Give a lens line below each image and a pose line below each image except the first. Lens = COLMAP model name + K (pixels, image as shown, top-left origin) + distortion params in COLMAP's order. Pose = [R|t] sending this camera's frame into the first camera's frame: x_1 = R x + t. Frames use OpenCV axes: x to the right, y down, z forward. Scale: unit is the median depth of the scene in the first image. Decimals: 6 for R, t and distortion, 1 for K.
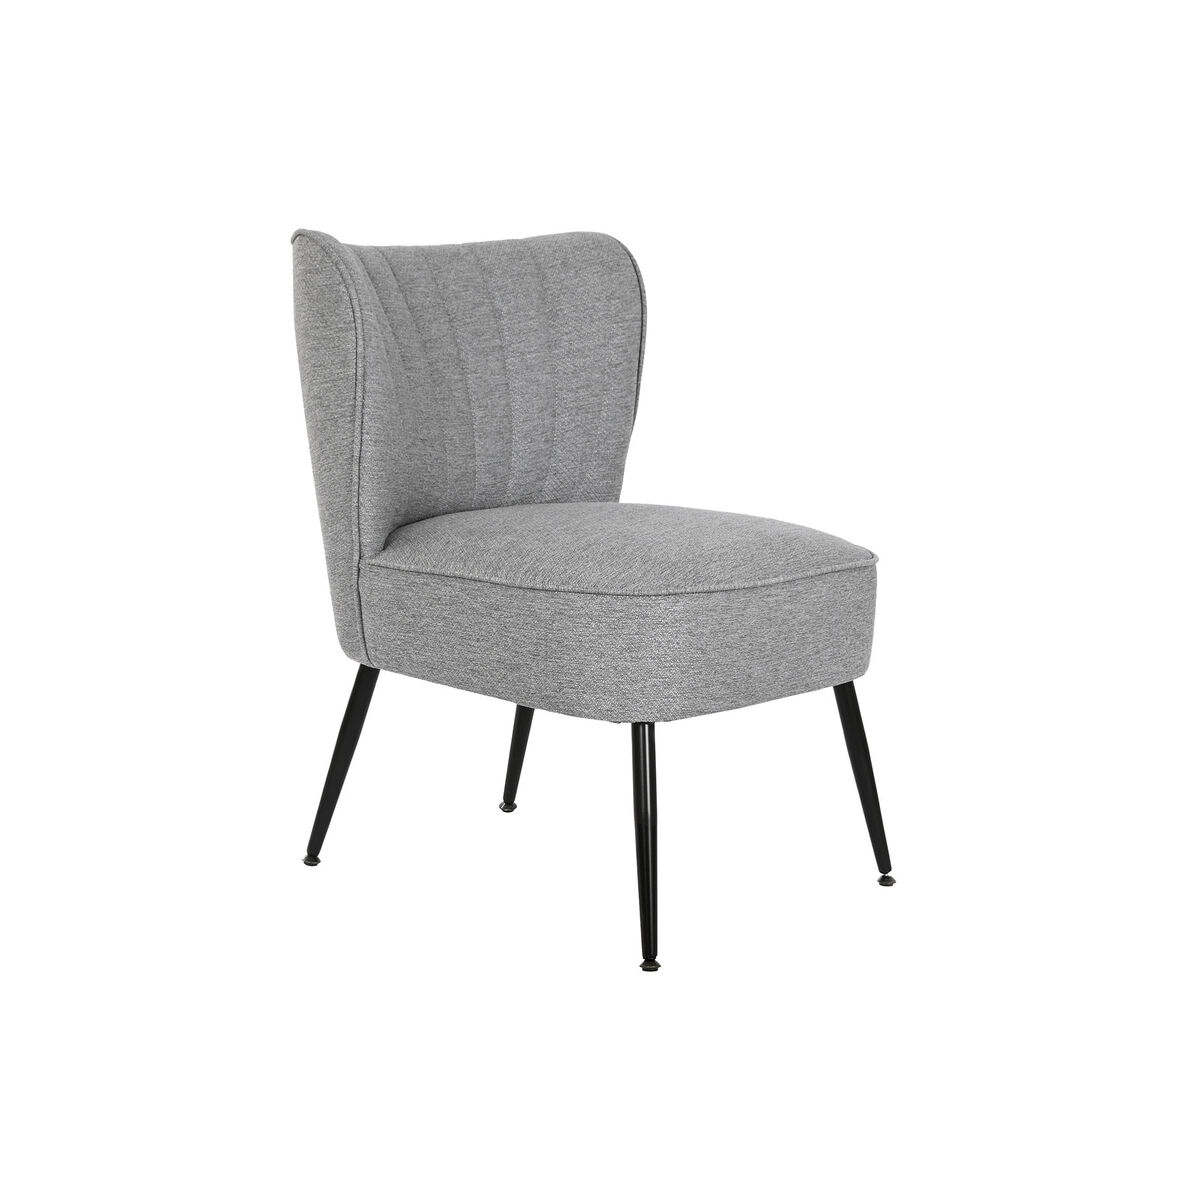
lens RADIAL K [[3481.8, 0, 600.0], [0, 3481.8, 600.0], [0, 0, 1]] dist [0.003555, 0.053839]
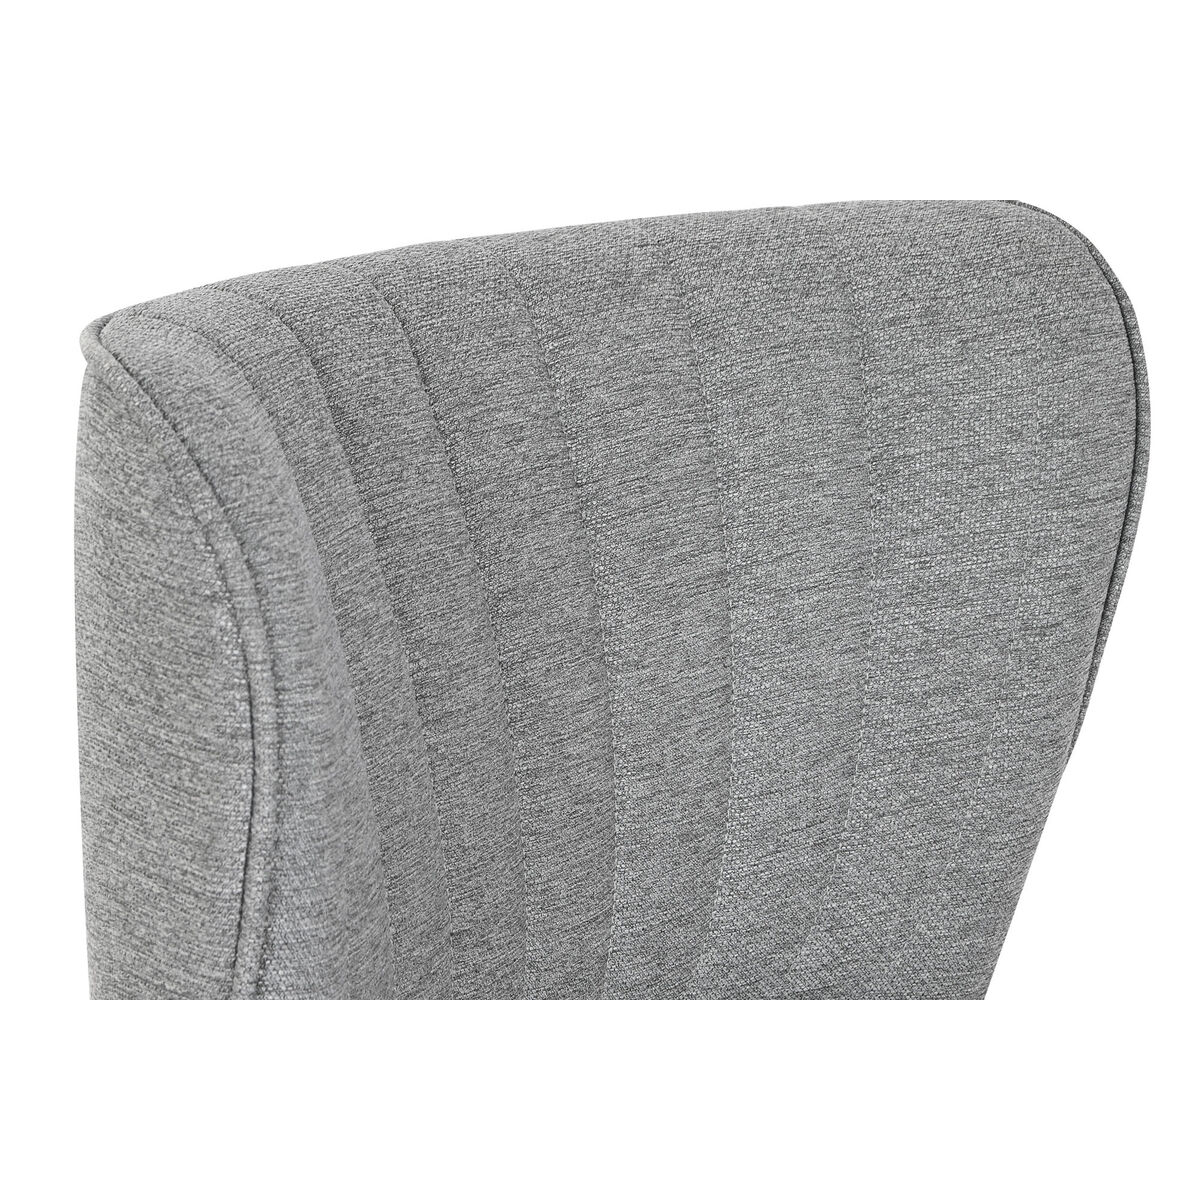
lens RADIAL K [[3791.1, 0, 600.0], [0, 3791.1, 600.0], [0, 0, 1]] dist [0.051051, -0.820893]
pose [[0.993457, 0.114209, -0.000606, -0.039557], [-0.111526, 0.971232, 0.210404, -0.146062], [0.024619, -0.208959, 0.977614, 0.639683]]
